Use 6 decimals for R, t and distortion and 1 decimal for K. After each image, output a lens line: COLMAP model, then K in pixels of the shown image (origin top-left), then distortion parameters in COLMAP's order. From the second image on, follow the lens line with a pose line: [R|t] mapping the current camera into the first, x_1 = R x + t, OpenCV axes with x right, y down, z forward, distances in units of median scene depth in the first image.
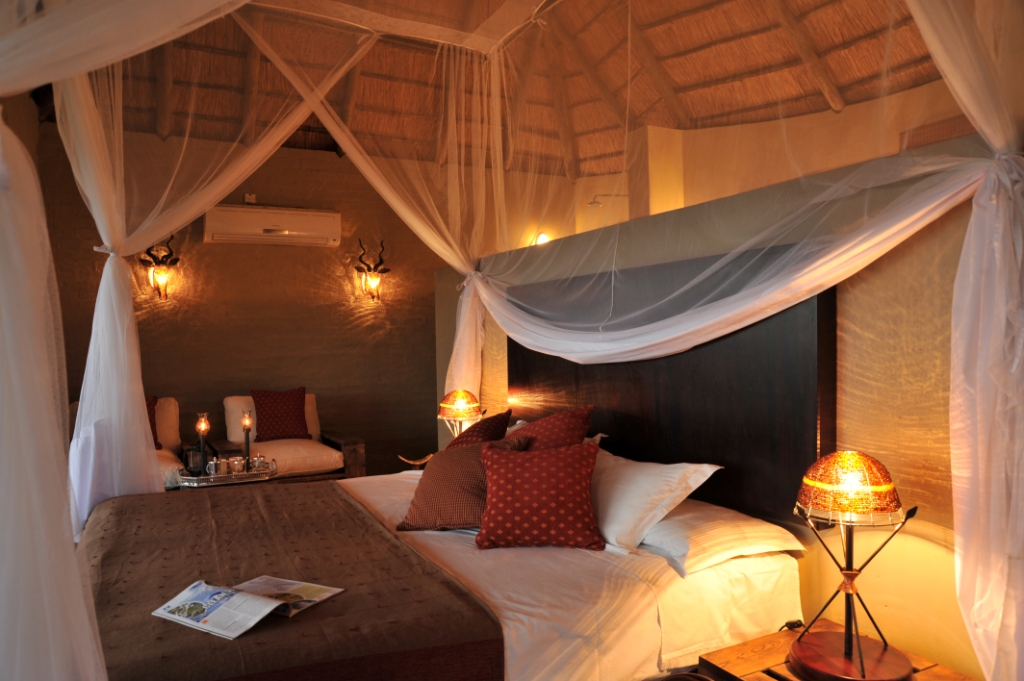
lens RADIAL K [[713.4, 0, 514.0], [0, 713.4, 345.7], [0, 0, 1]] dist [-0.077725, 0.004090]
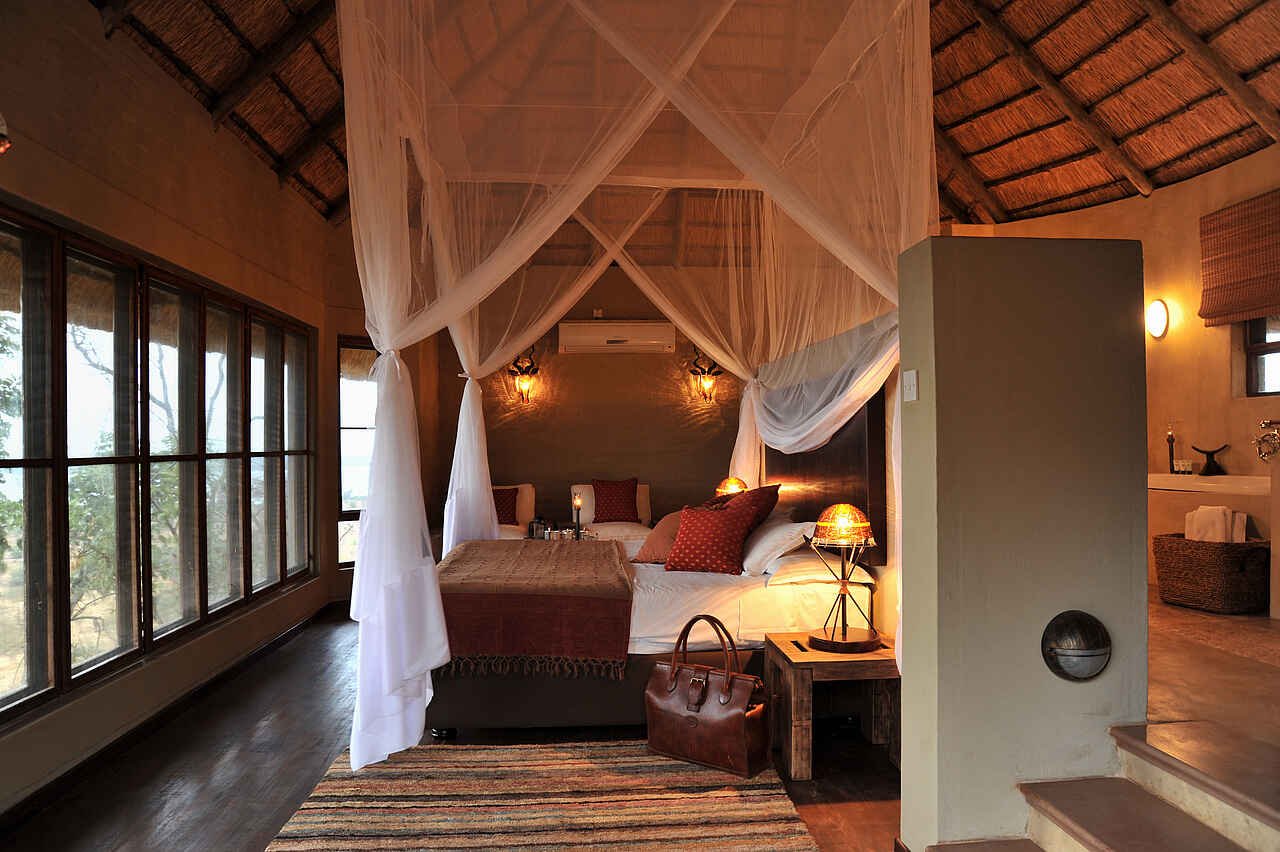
lens RADIAL K [[891.7, 0, 638.4], [0, 891.7, 426.7], [0, 0, 1]] dist [-0.077725, 0.004090]
pose [[0.922653, -0.004421, -0.385606, 0.263391], [-0.004561, 0.999739, -0.022376, 0.007384], [0.385604, 0.022404, 0.922392, -0.331334]]
